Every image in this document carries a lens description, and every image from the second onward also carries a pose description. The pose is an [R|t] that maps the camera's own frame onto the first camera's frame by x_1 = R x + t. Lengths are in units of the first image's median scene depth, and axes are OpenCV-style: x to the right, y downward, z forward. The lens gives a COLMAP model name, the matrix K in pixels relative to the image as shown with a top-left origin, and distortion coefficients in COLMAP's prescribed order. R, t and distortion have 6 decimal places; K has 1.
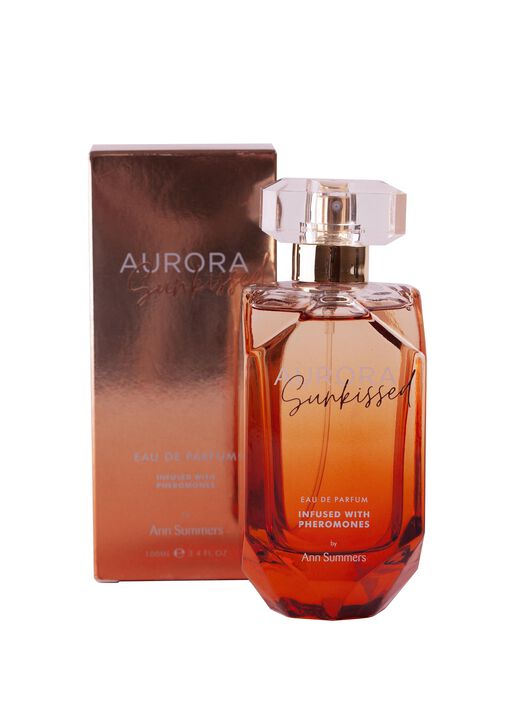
lens RADIAL K [[2147.6, 0, 255.5], [0, 2147.6, 360.0], [0, 0, 1]] dist [-0.656378, -0.148307]
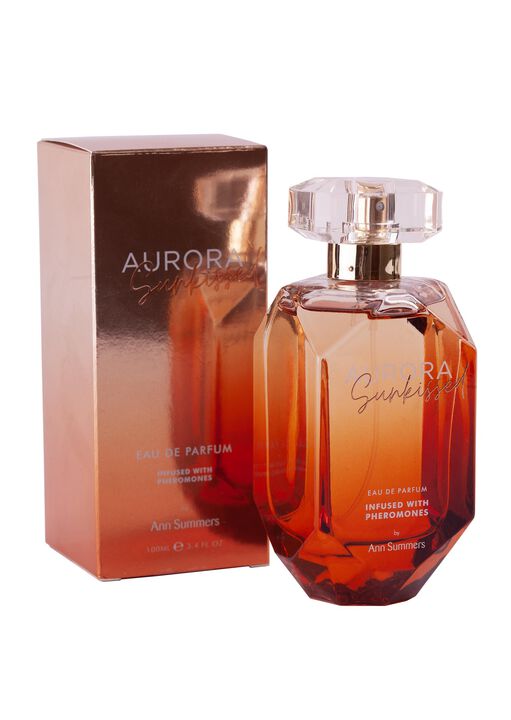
lens RADIAL K [[2147.6, 0, 255.5], [0, 2147.6, 360.0], [0, 0, 1]] dist [-0.656378, -0.148307]
pose [[0.961041, -0.049564, 0.271927, -0.300951], [0.038666, 0.998225, 0.045293, -0.046671], [-0.273689, -0.033014, 0.961251, 0.024363]]
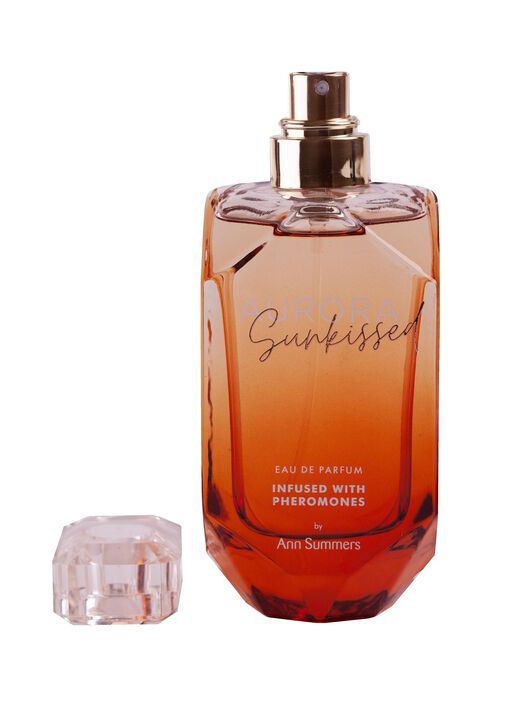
lens RADIAL K [[2147.6, 0, 255.5], [0, 2147.6, 360.0], [0, 0, 1]] dist [-0.656378, -0.148307]
pose [[0.997835, 0.004694, -0.065605, 0.063074], [-0.000782, 0.998226, 0.059537, -0.019700], [0.065768, -0.059356, 0.996068, 0.226975]]
